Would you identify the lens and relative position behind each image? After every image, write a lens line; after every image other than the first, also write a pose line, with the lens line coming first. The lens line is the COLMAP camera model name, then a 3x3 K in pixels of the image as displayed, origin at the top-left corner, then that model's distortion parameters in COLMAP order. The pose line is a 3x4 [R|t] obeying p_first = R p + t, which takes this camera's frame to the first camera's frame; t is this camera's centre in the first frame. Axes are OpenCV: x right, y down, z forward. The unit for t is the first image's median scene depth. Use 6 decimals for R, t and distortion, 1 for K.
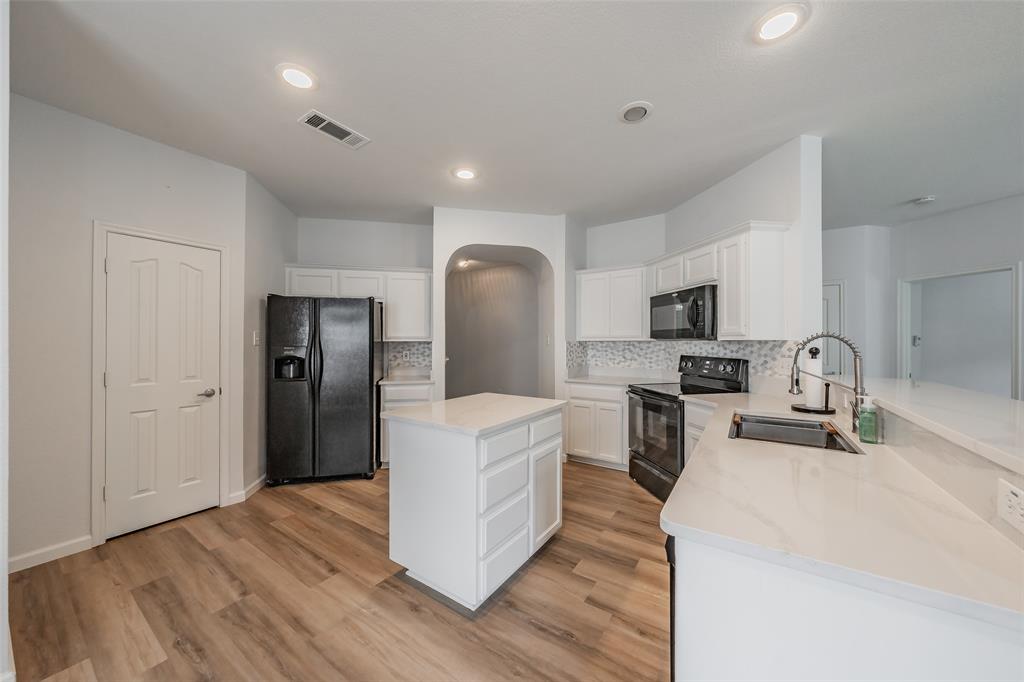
lens RADIAL K [[365.6, 0, 503.9], [0, 365.6, 338.6], [0, 0, 1]] dist [-0.003252, 0.000876]
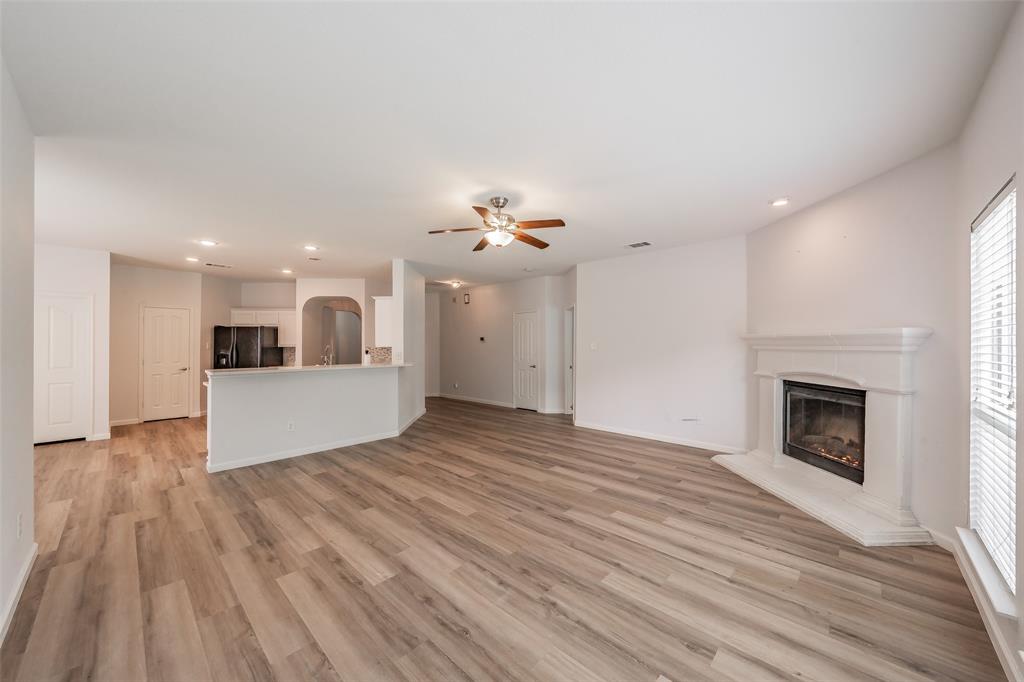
lens RADIAL K [[369.8, 0, 515.9], [0, 369.8, 344.0], [0, 0, 1]] dist [-0.003061, 0.000554]
pose [[0.988882, -0.000733, -0.148699, 1.695314], [0.001431, 0.999988, 0.004591, -0.022109], [0.148694, -0.004753, 0.988872, -1.071342]]
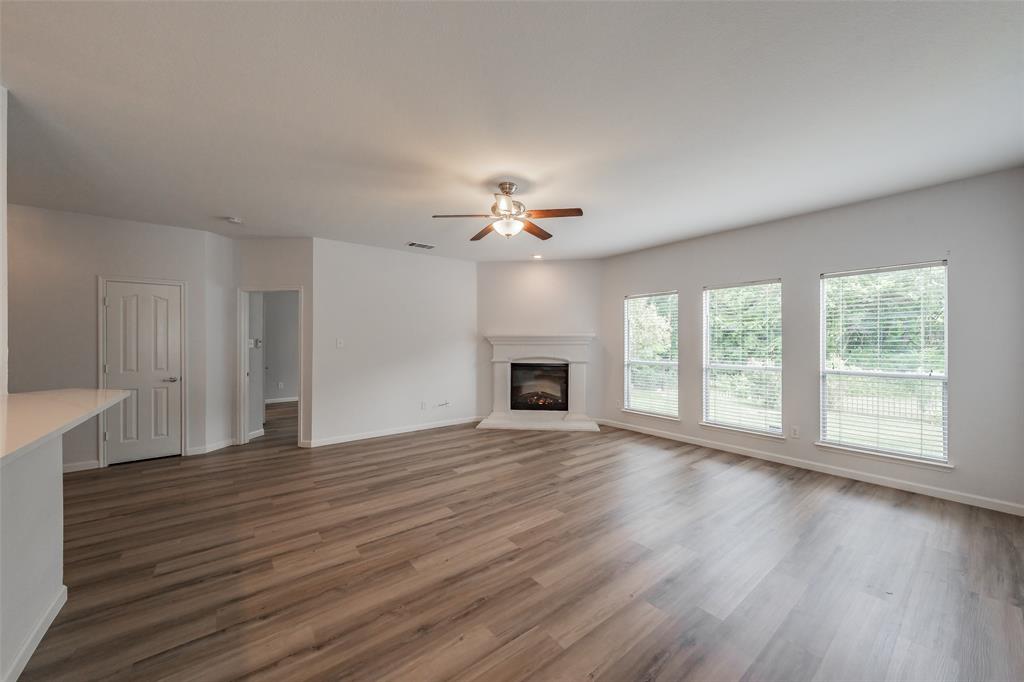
lens RADIAL K [[369.8, 0, 522.3], [0, 369.8, 340.1], [0, 0, 1]] dist [-0.003061, 0.000554]
pose [[0.289622, 0.001206, 0.957140, 0.384929], [-0.006395, 0.999979, 0.000676, -0.019107], [-0.957120, -0.006317, 0.289624, -0.250362]]
